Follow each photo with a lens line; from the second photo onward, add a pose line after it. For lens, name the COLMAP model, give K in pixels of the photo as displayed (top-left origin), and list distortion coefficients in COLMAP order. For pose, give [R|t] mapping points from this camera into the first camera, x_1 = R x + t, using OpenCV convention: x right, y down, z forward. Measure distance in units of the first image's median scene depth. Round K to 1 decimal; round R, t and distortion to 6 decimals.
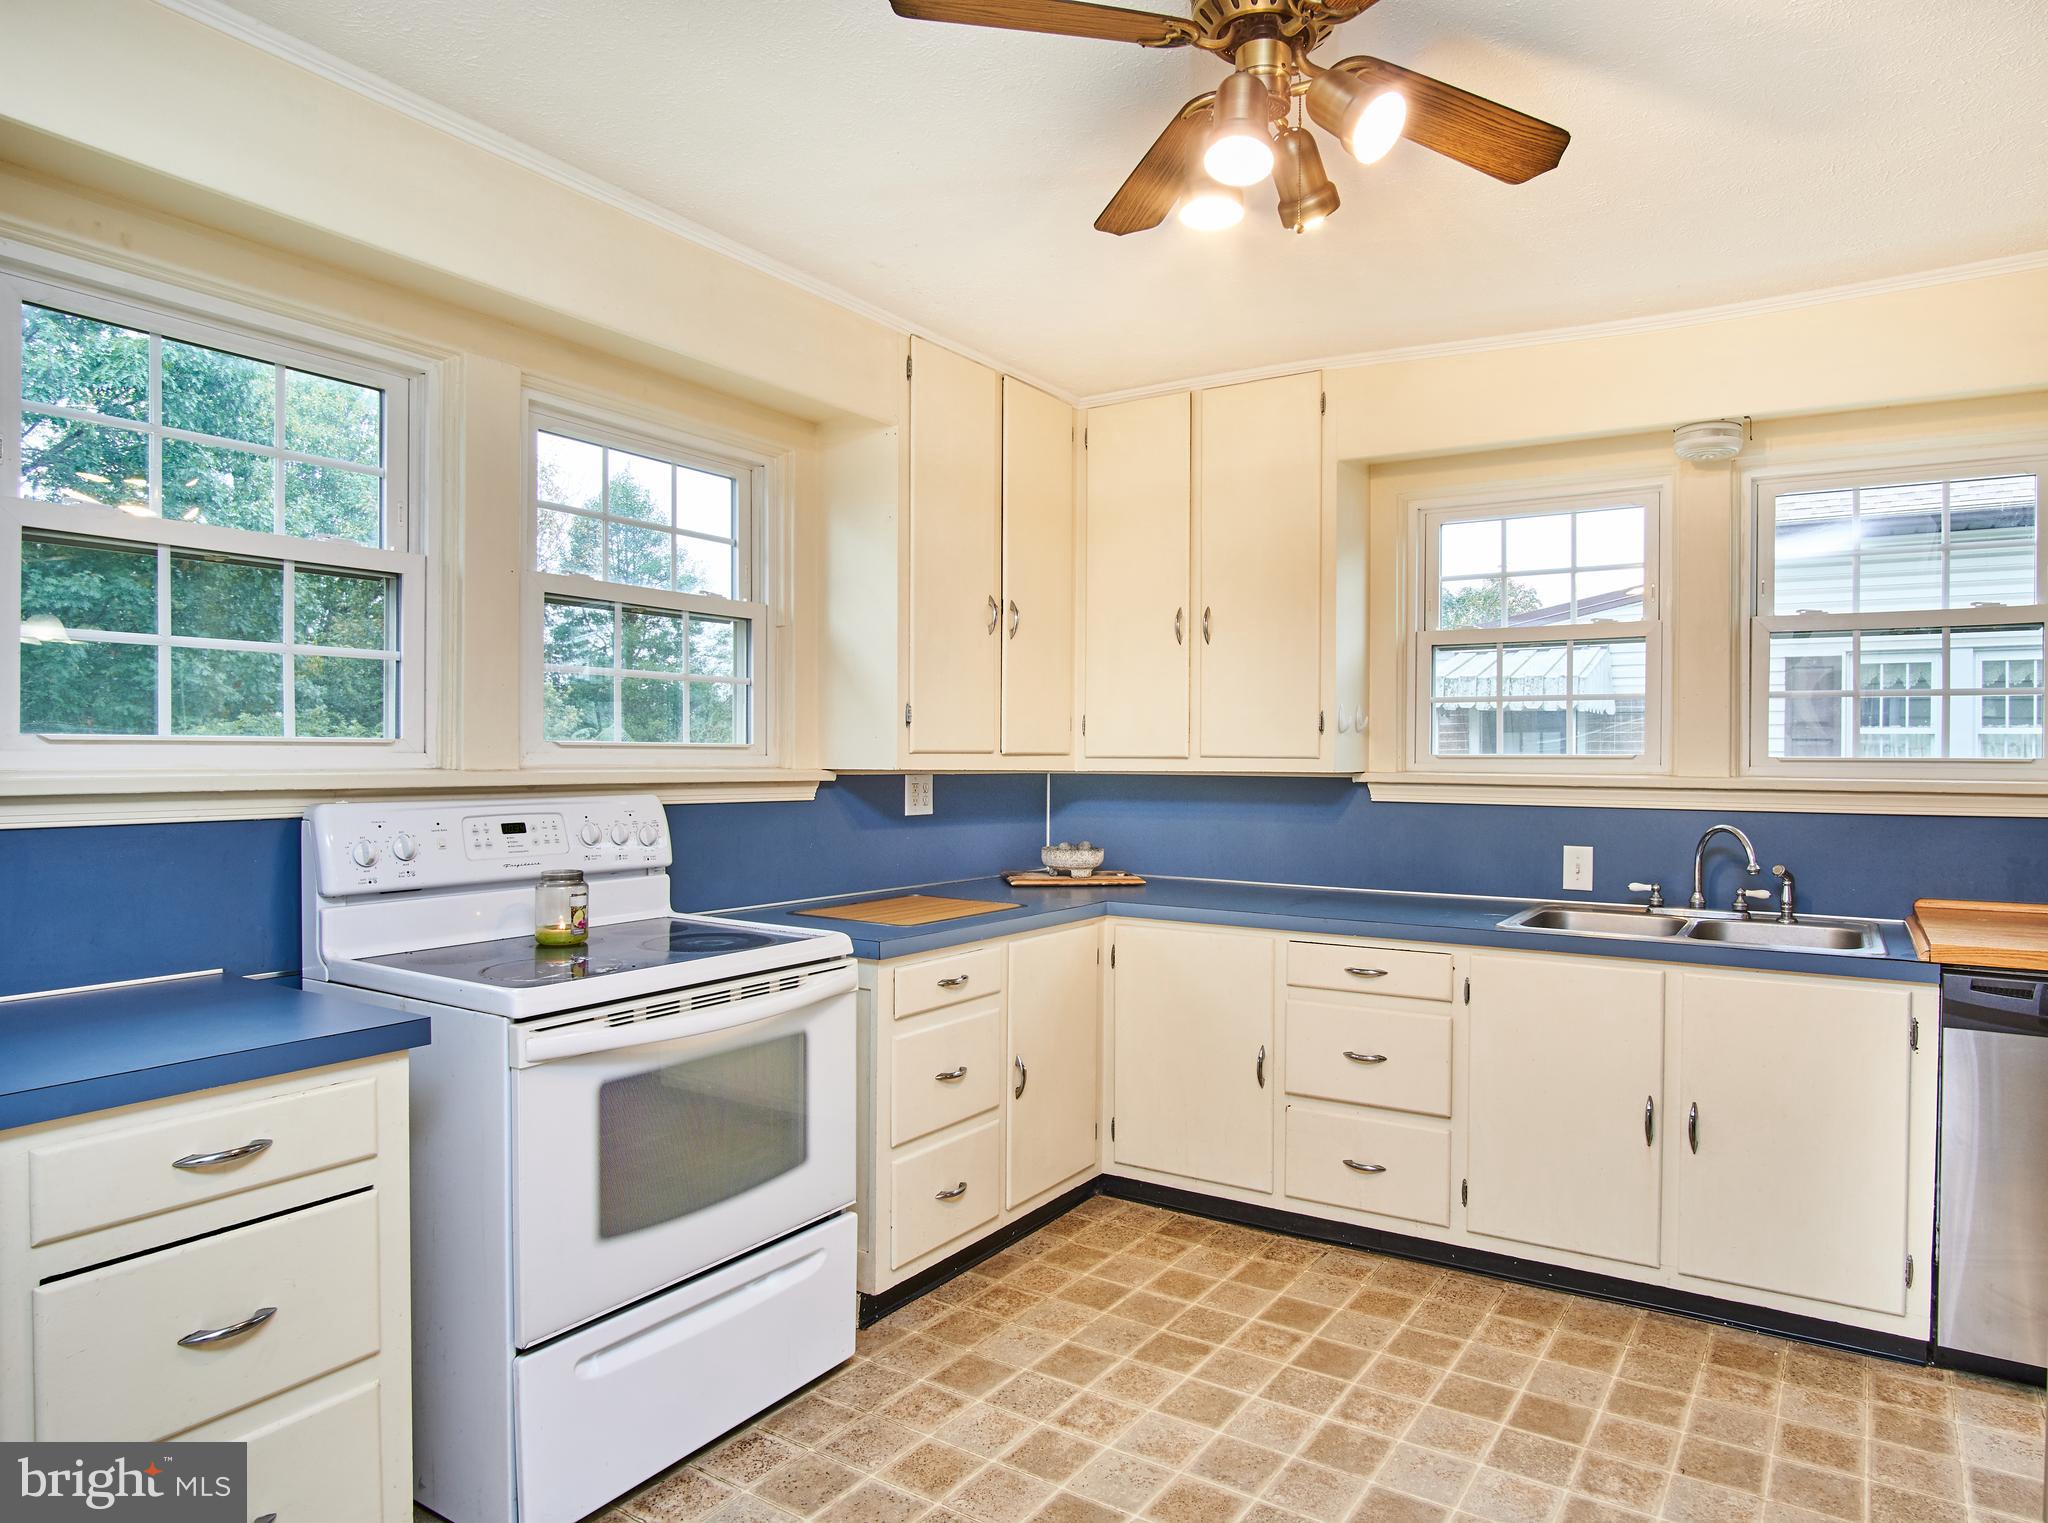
lens RADIAL K [[1261.4, 0, 1038.6], [0, 1261.4, 754.2], [0, 0, 1]] dist [-0.022915, 0.007177]
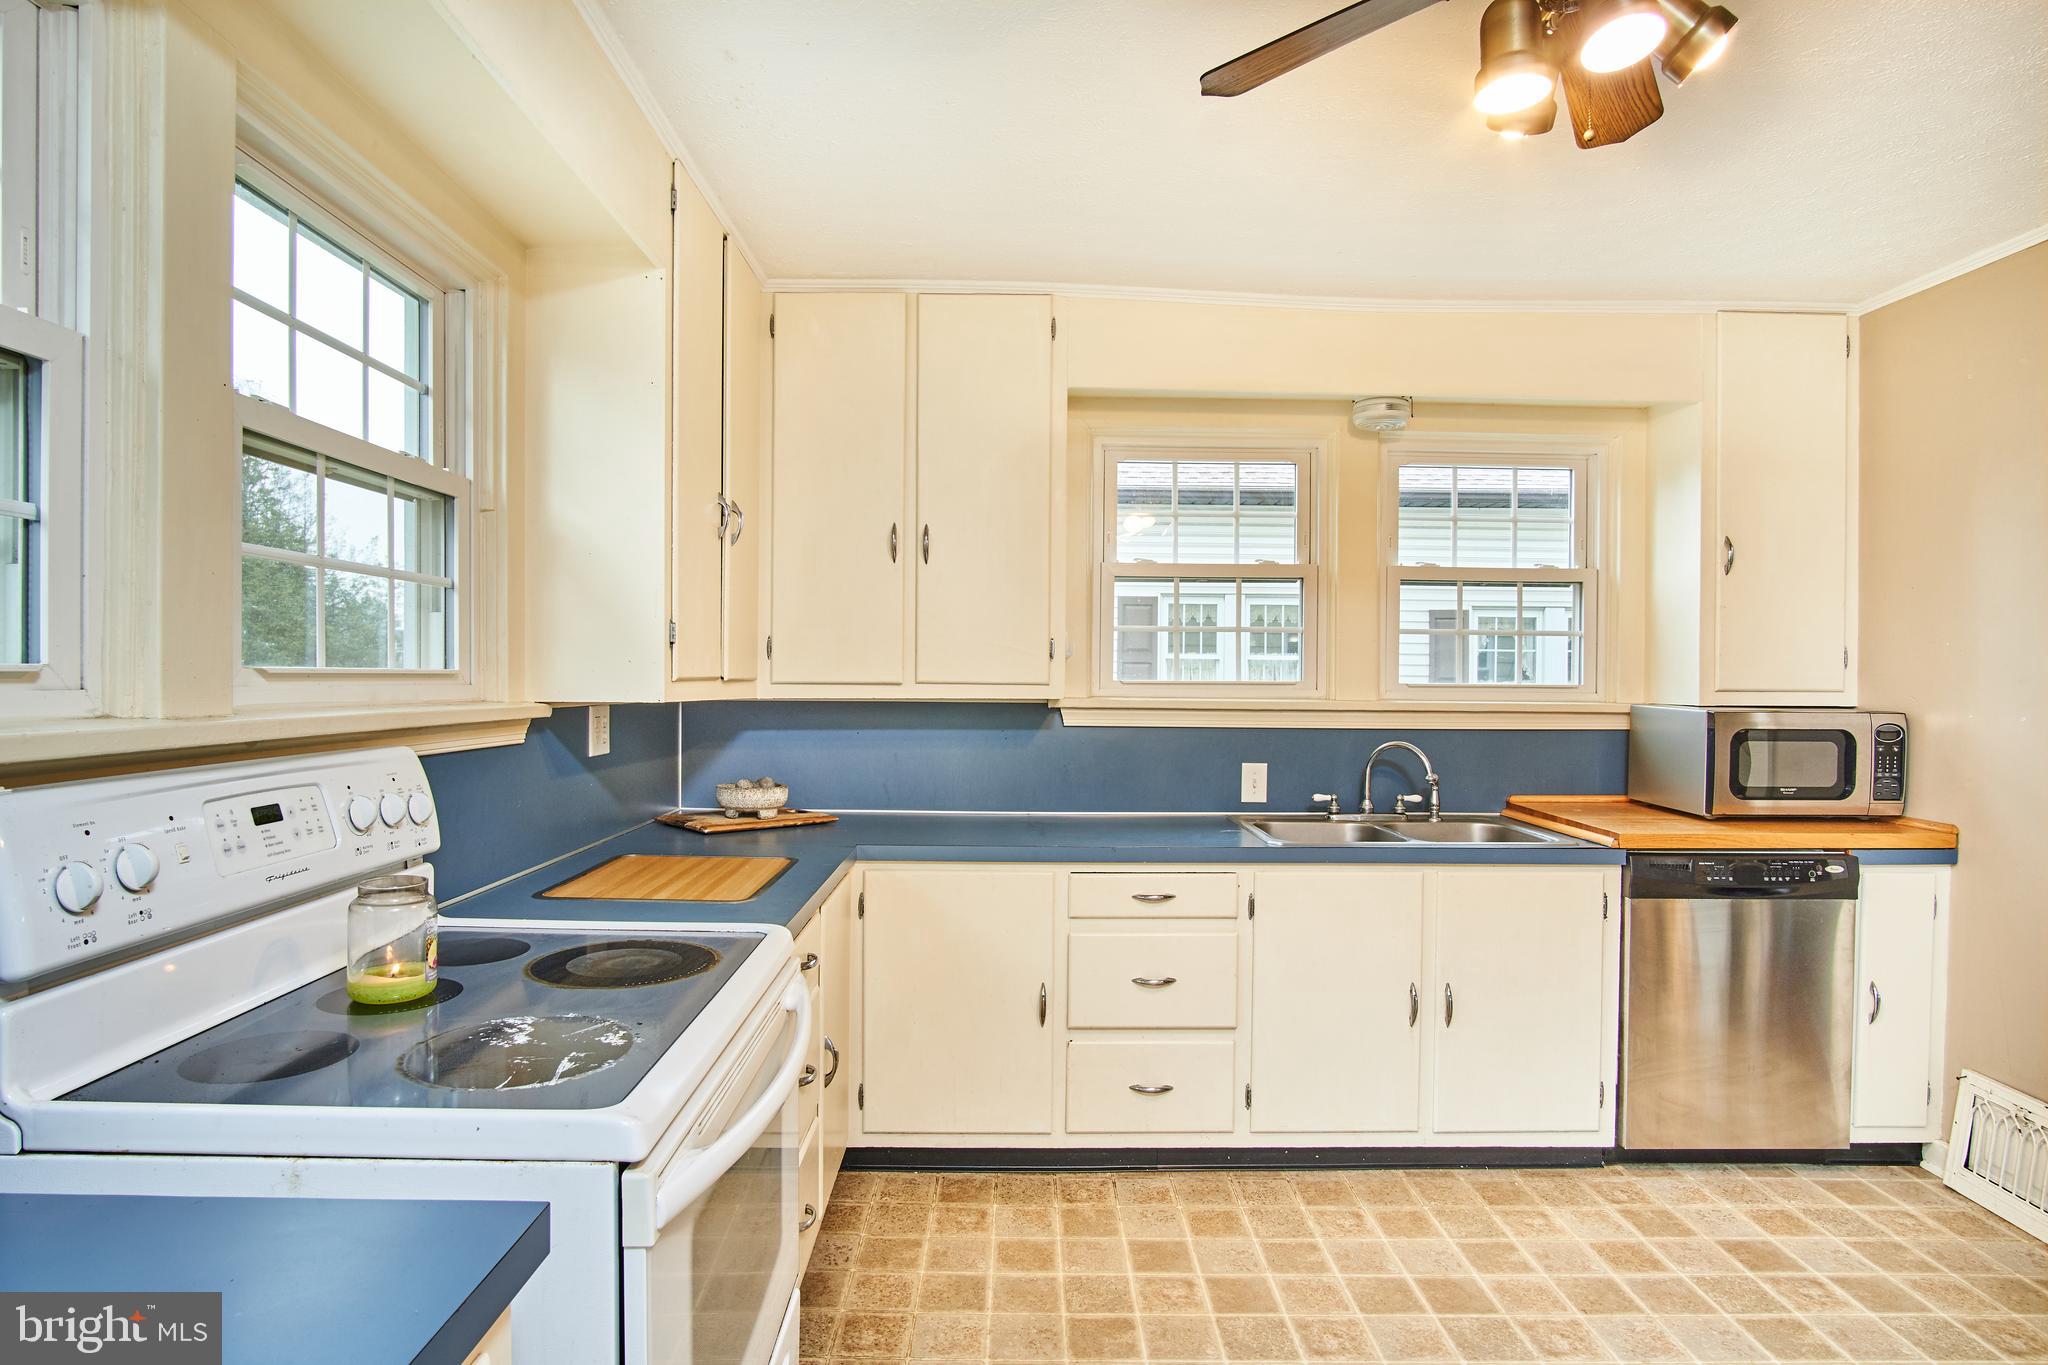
lens RADIAL K [[1160.7, 0, 1007.5], [0, 1160.7, 682.2], [0, 0, 1]] dist [-0.014125, 0.000927]
pose [[0.835144, -0.002725, 0.550025, -0.318603], [-0.003191, 0.999947, 0.009800, -0.007953], [-0.550023, -0.009939, 0.835090, 0.259723]]
